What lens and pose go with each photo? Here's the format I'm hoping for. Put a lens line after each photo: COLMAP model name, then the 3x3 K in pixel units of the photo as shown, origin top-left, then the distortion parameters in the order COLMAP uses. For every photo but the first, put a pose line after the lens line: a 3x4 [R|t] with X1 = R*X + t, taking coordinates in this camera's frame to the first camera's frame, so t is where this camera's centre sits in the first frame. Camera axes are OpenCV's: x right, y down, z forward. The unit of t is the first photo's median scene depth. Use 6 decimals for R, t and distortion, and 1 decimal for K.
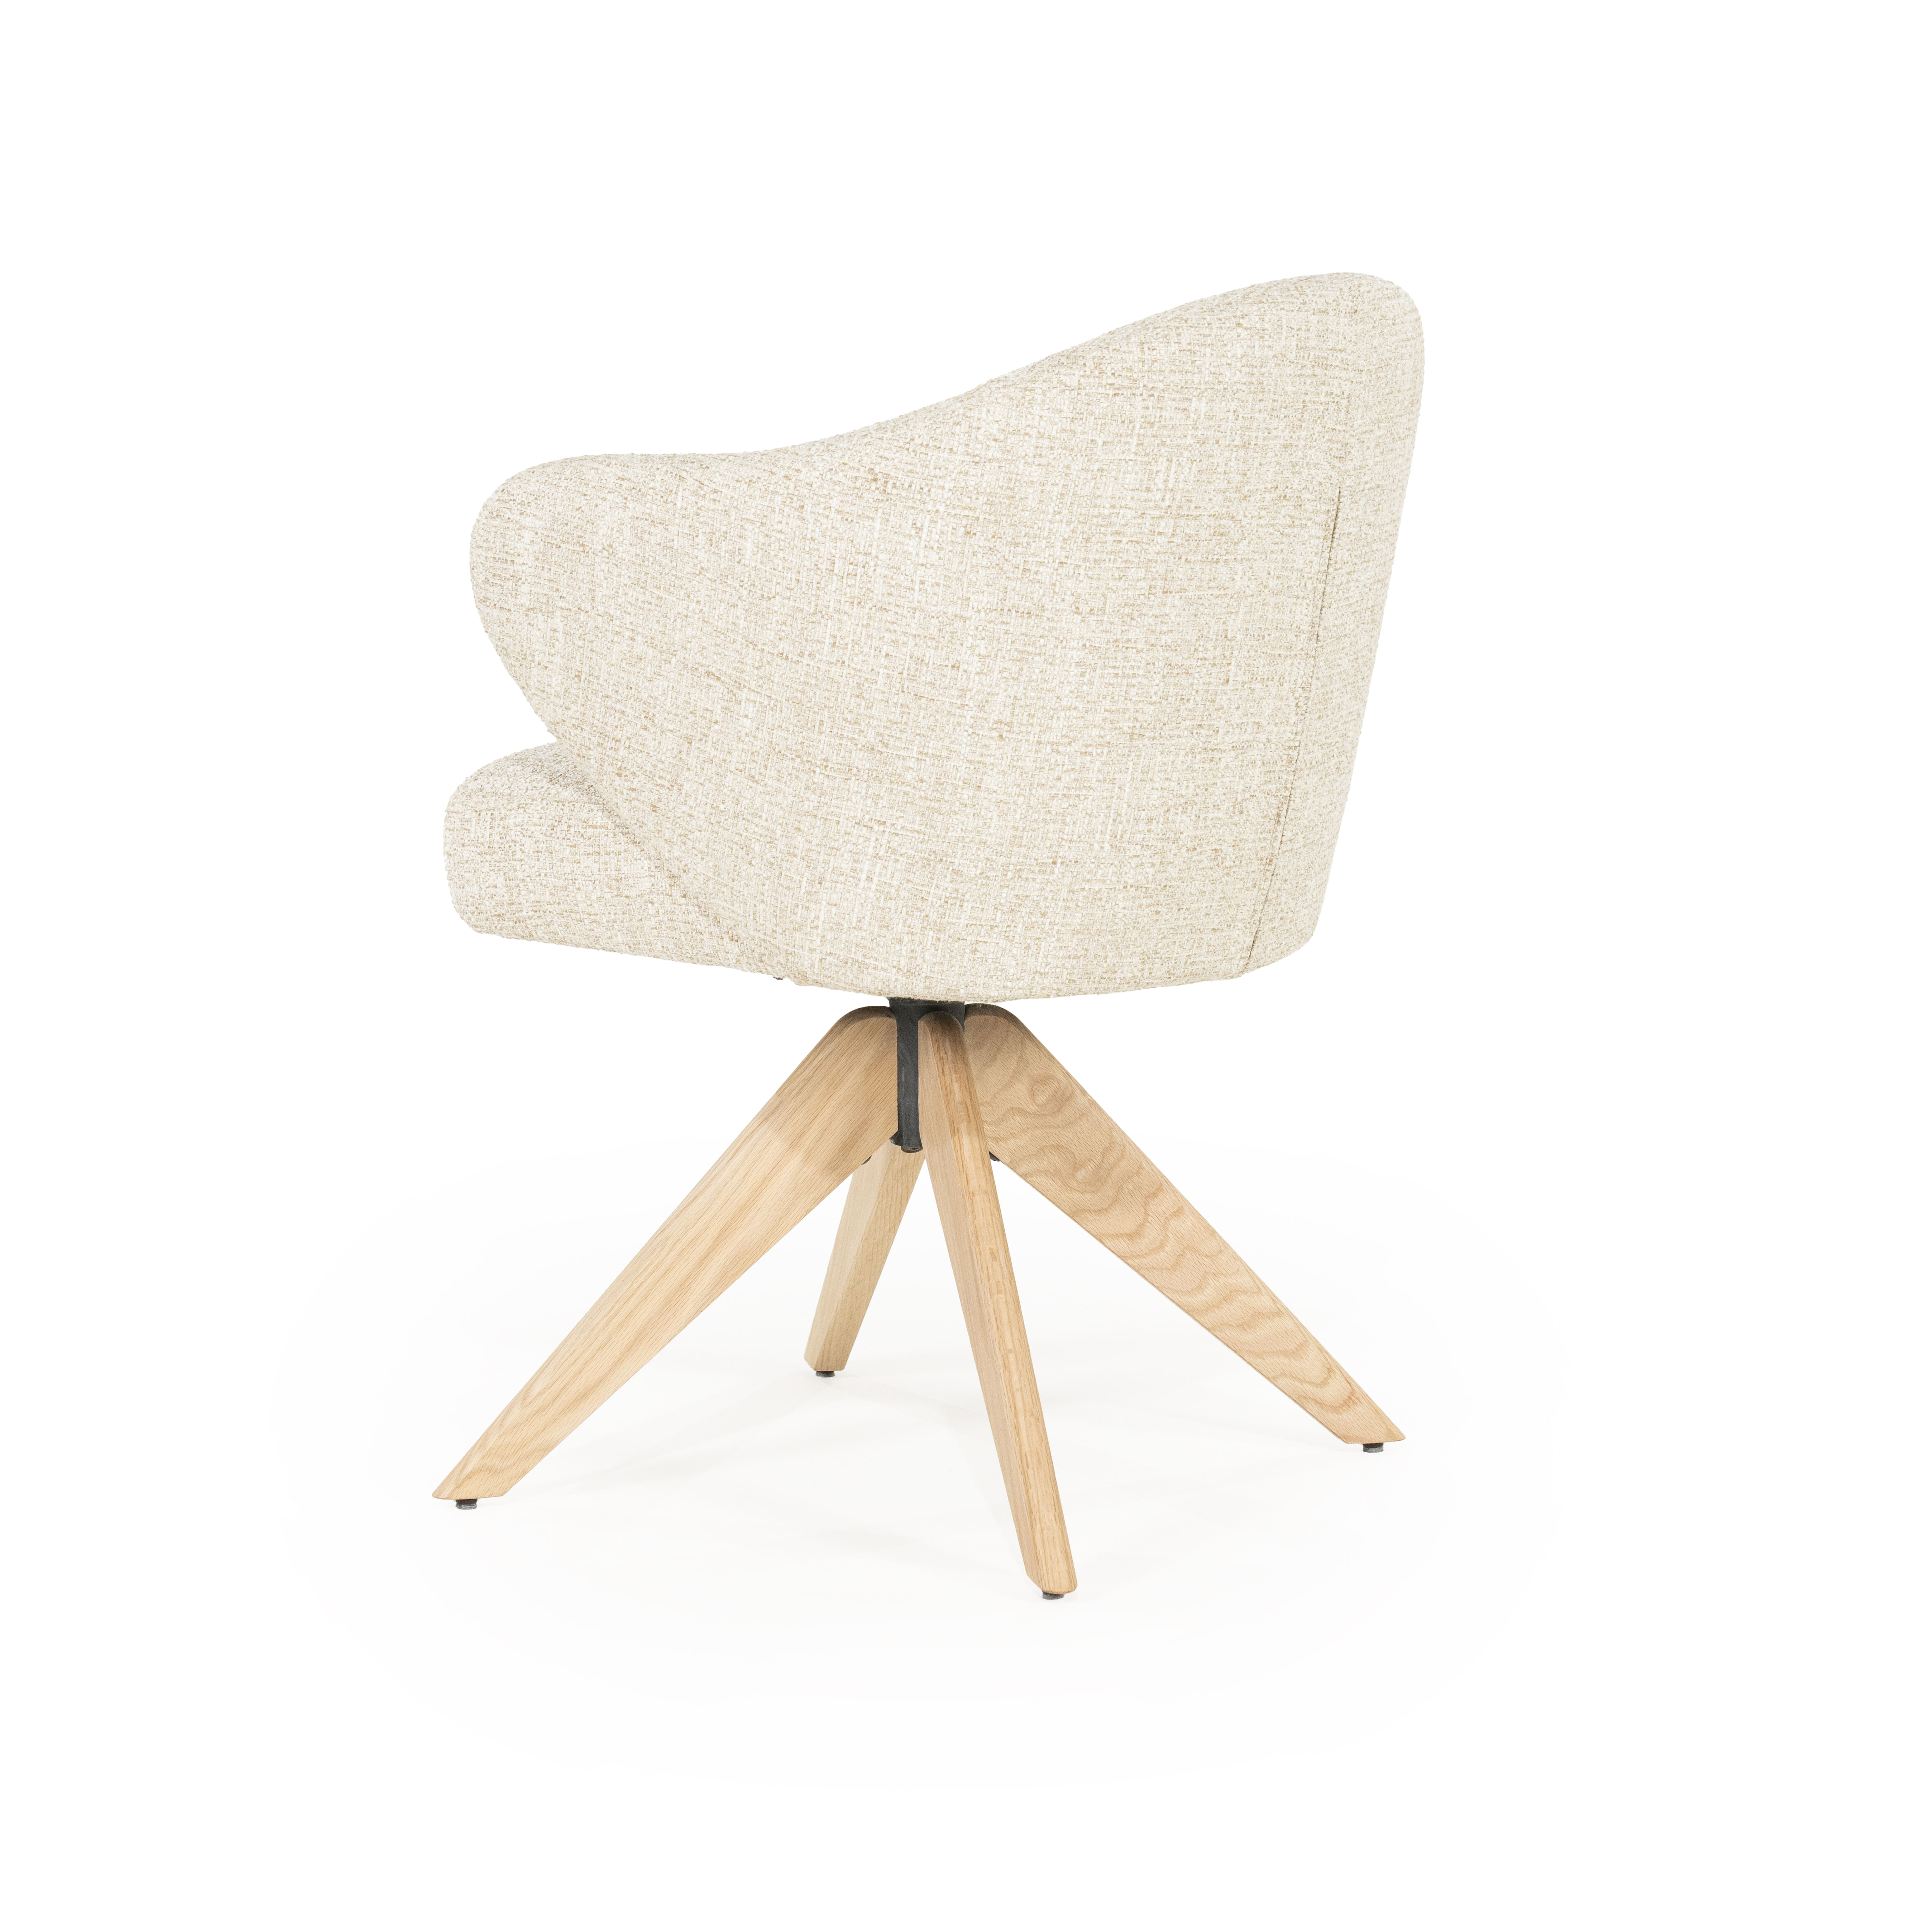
lens RADIAL K [[5486.1, 0, 966.0], [0, 5486.1, 966.0], [0, 0, 1]] dist [0.381417, -0.936212]
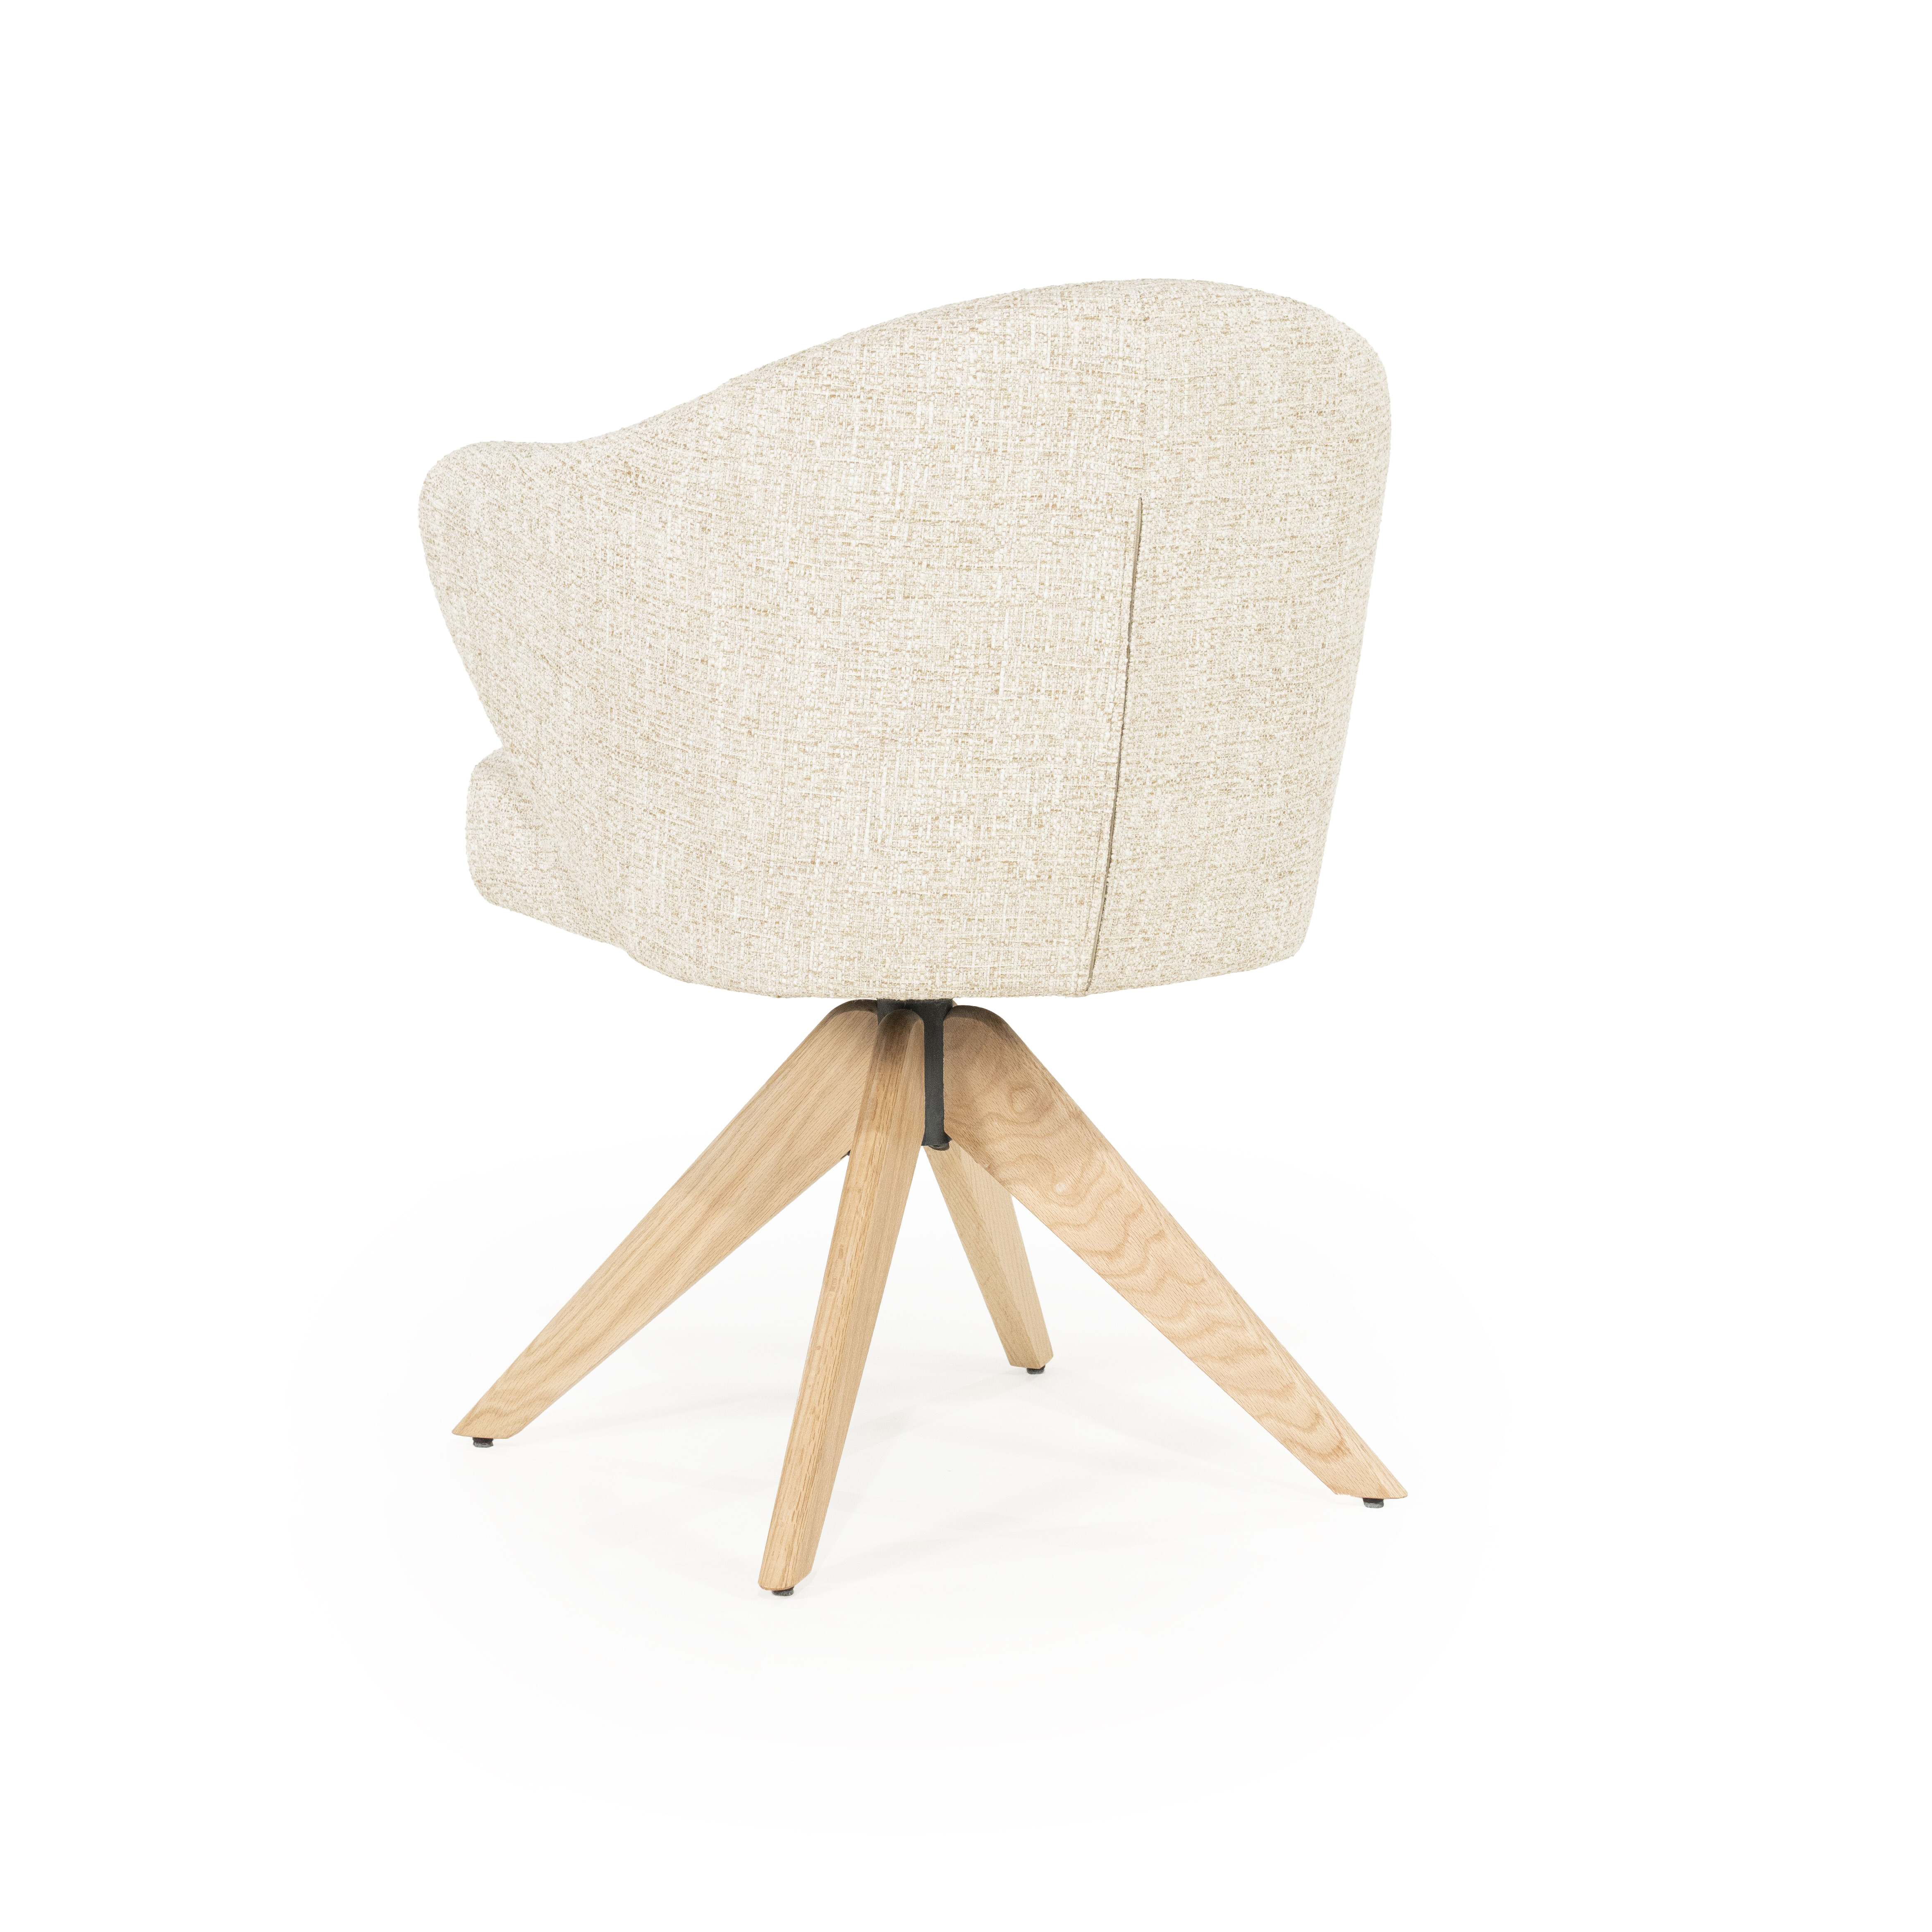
lens RADIAL K [[5486.1, 0, 966.0], [0, 5486.1, 966.0], [0, 0, 1]] dist [0.381417, -0.936212]
pose [[0.868547, 0.076014, -0.489743, 0.531581], [-0.075285, 0.996936, 0.021221, -0.023308], [0.489856, 0.018439, 0.871608, 0.141314]]
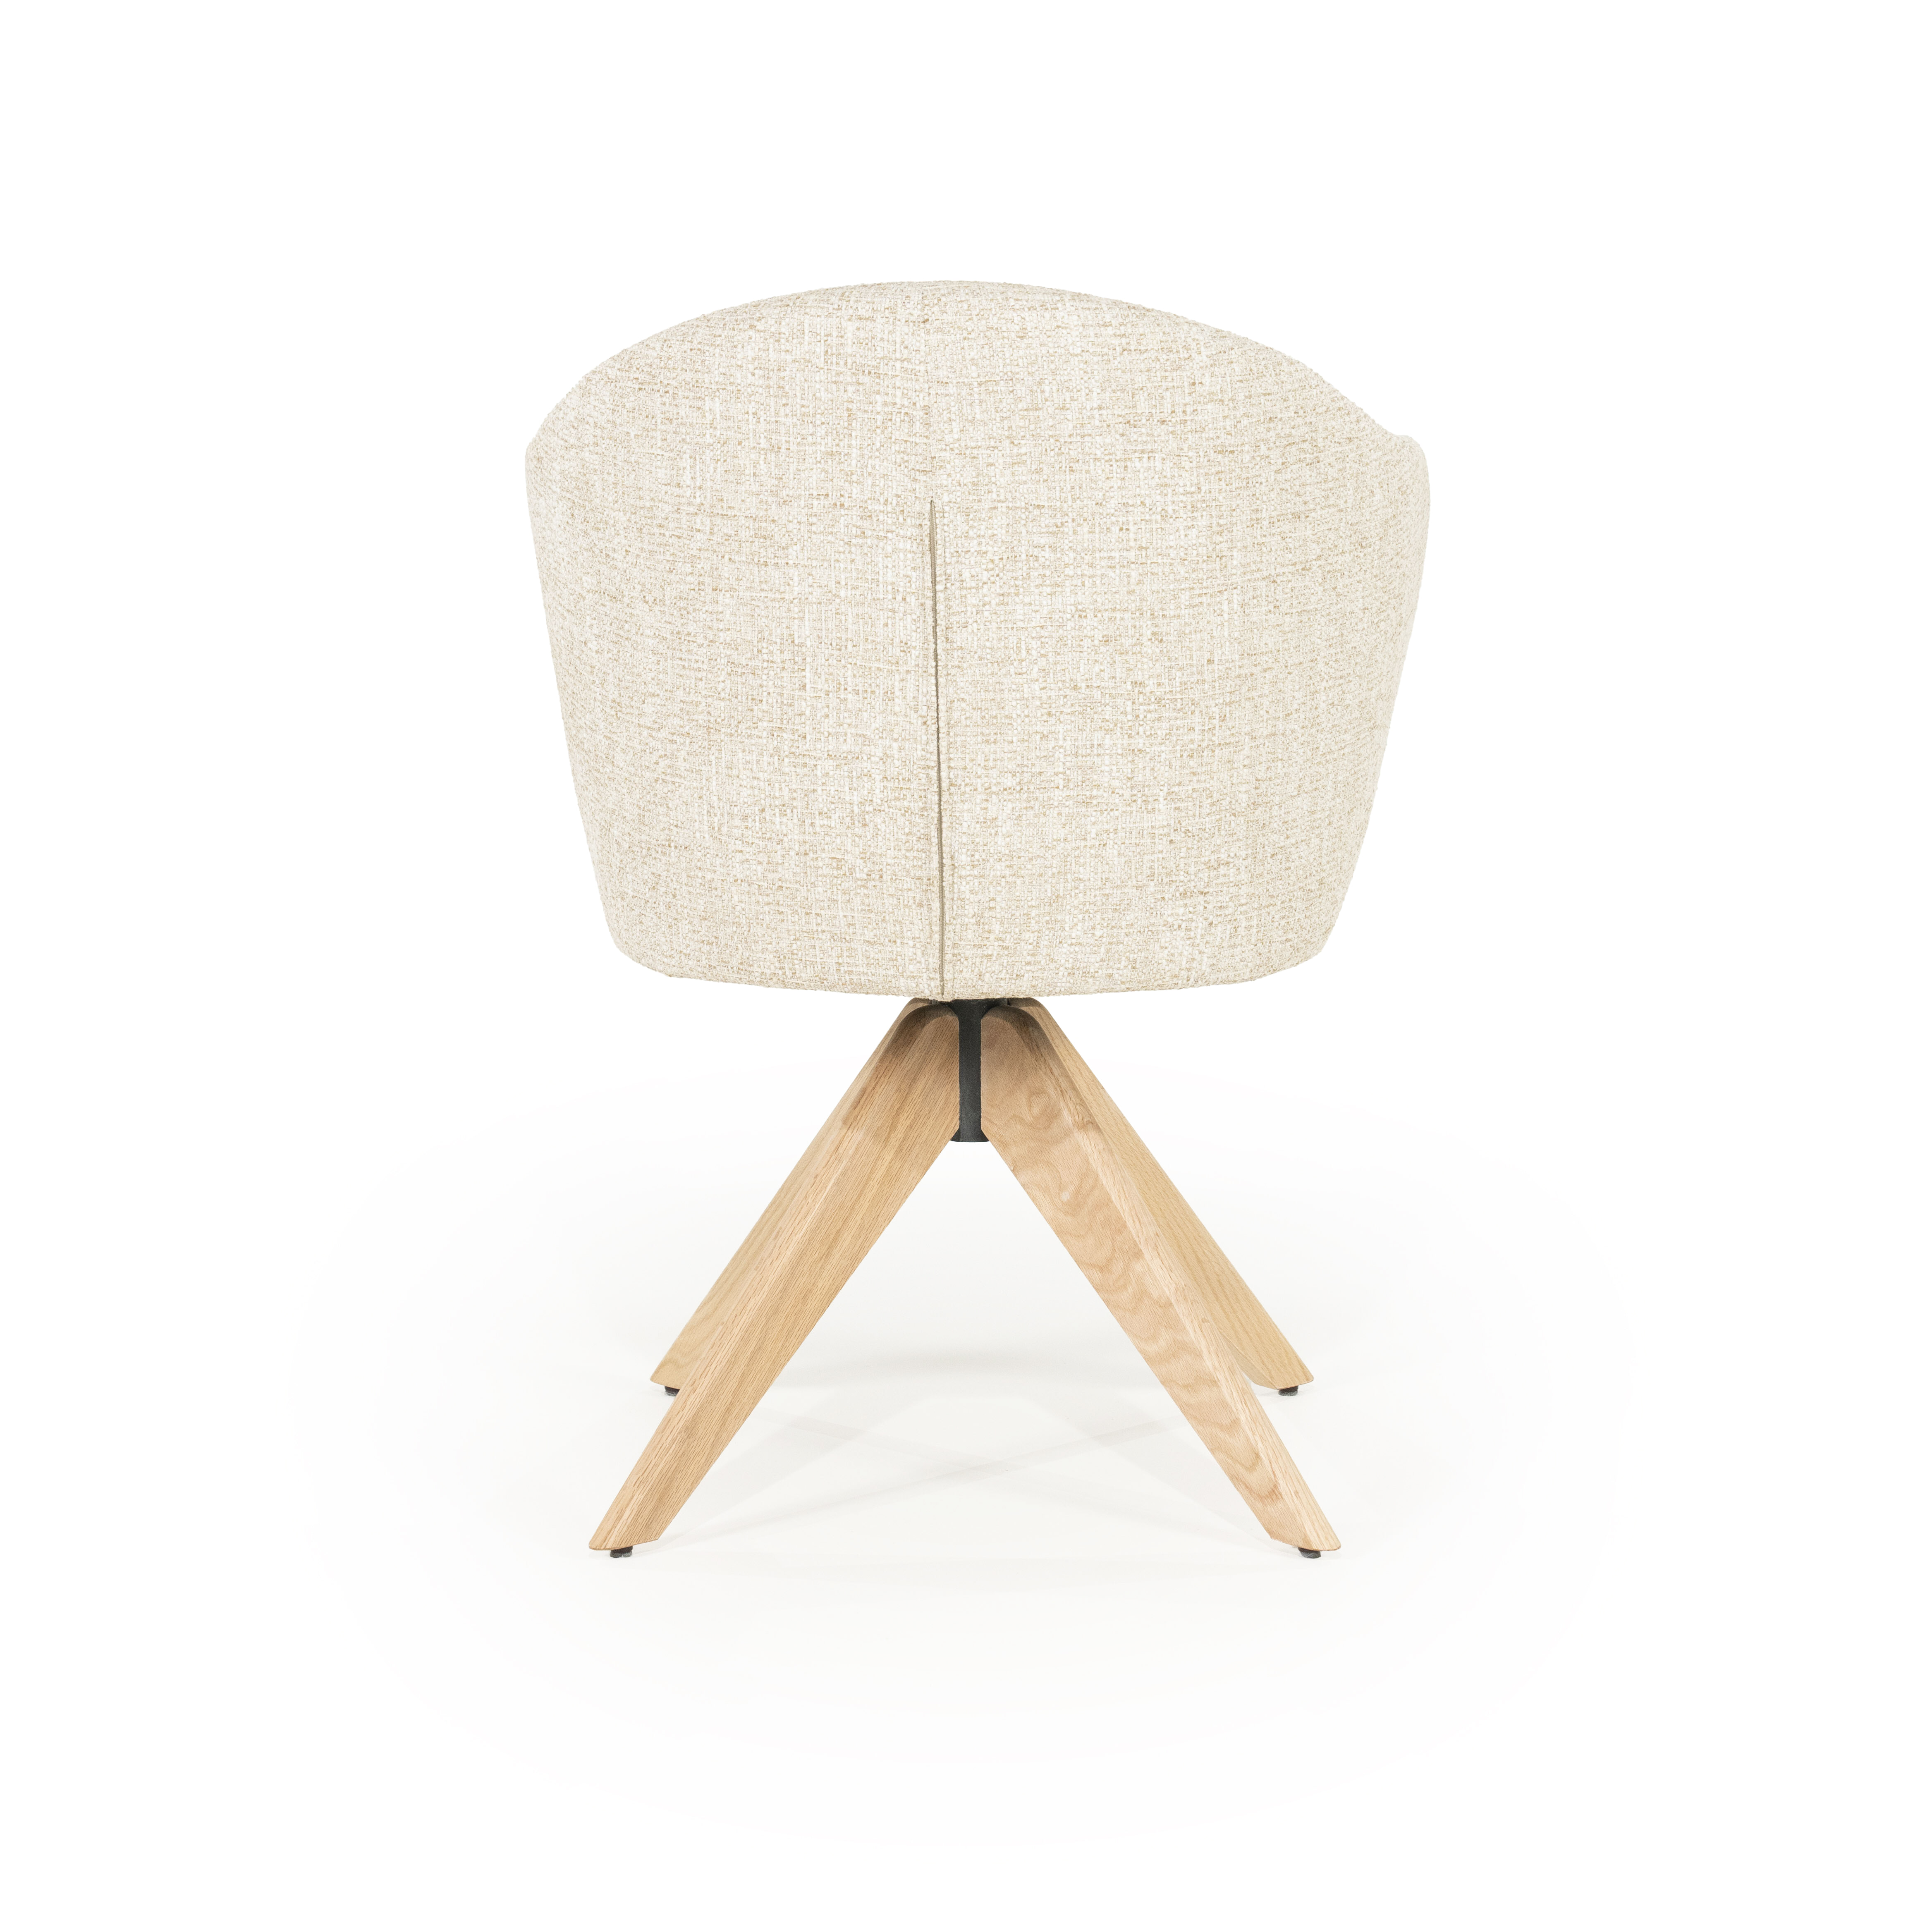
lens RADIAL K [[5498.0, 0, 1024.0], [0, 5498.0, 968.1], [0, 0, 1]] dist [0.381407, -0.482325]
pose [[0.501793, 0.133529, -0.854619, 0.928640], [-0.130576, 0.988384, 0.077760, -0.084659], [0.855075, 0.072573, 0.513400, 0.530722]]
